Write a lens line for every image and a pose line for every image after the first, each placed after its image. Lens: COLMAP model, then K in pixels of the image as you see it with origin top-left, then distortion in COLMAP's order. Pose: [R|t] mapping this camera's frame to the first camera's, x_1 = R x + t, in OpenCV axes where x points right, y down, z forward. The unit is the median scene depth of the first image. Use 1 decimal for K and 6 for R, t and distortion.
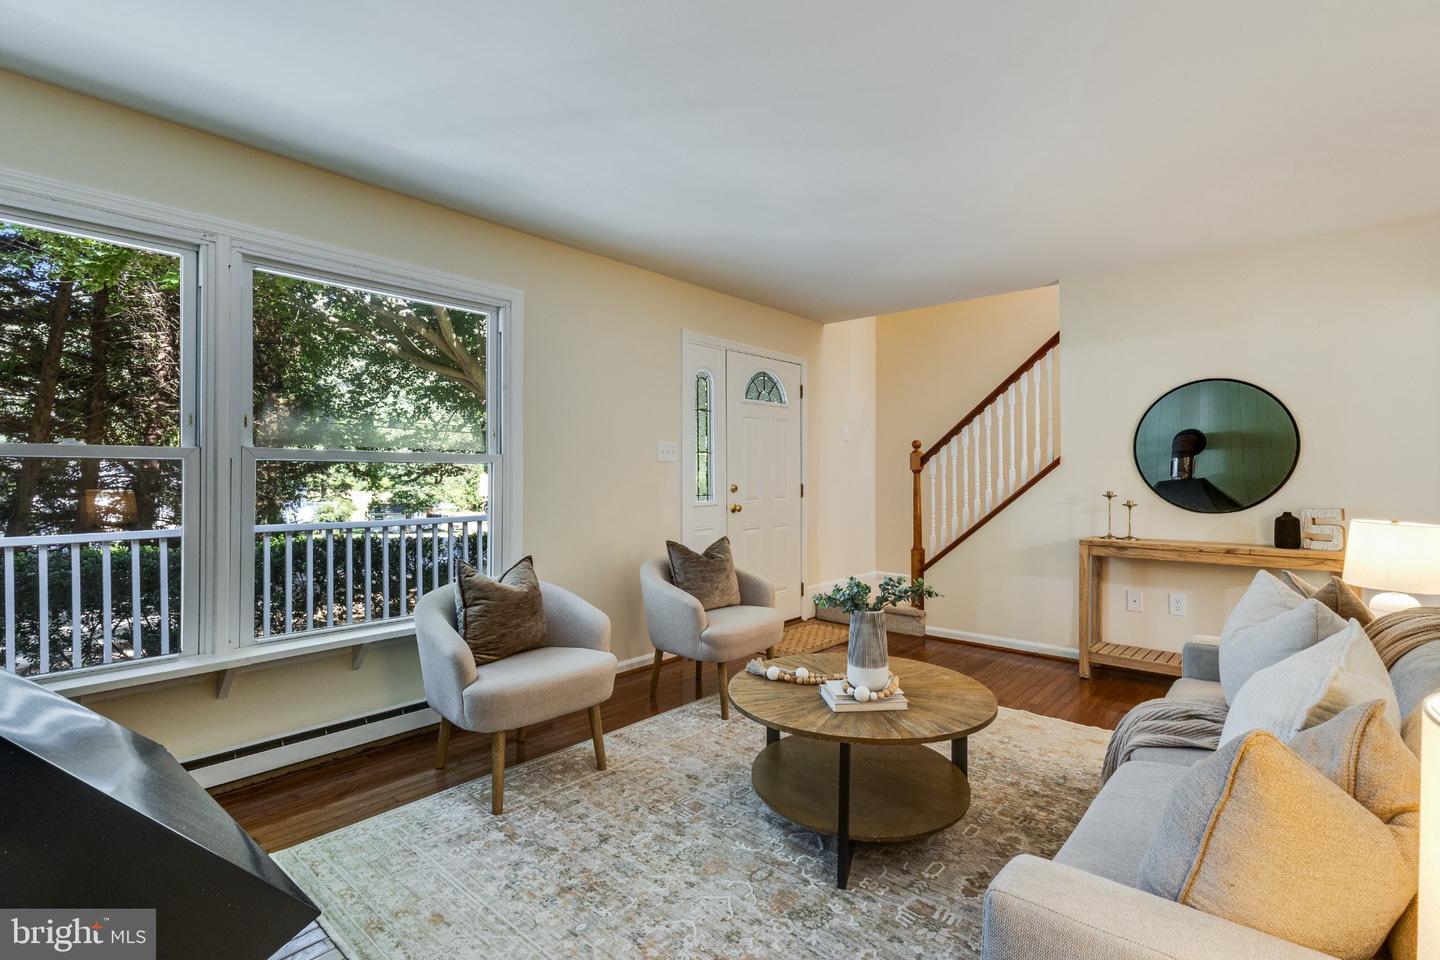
lens RADIAL K [[668.8, 0, 719.2], [0, 668.8, 469.1], [0, 0, 1]] dist [0.002030, 0.000481]
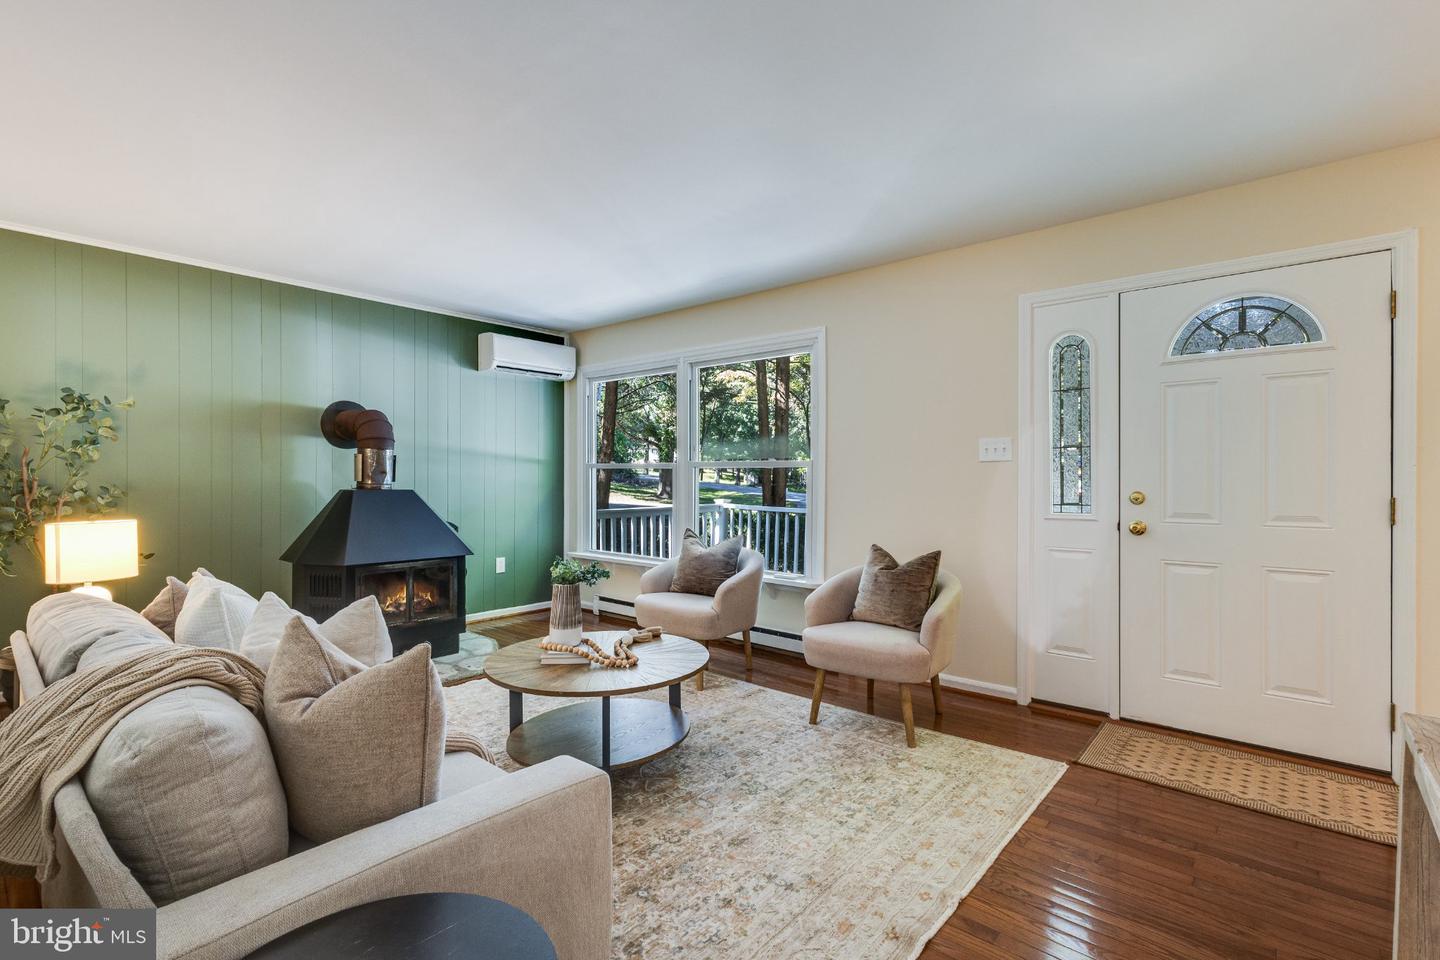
lens RADIAL K [[644.1, 0, 720.0], [0, 644.1, 480.0], [0, 0, 1]] dist [0.000573, 0.000074]
pose [[0.013677, 0.002126, -0.999904, 0.711802], [-0.002632, 0.999994, 0.002090, 0.011278], [0.999903, 0.002603, 0.013682, 0.637604]]
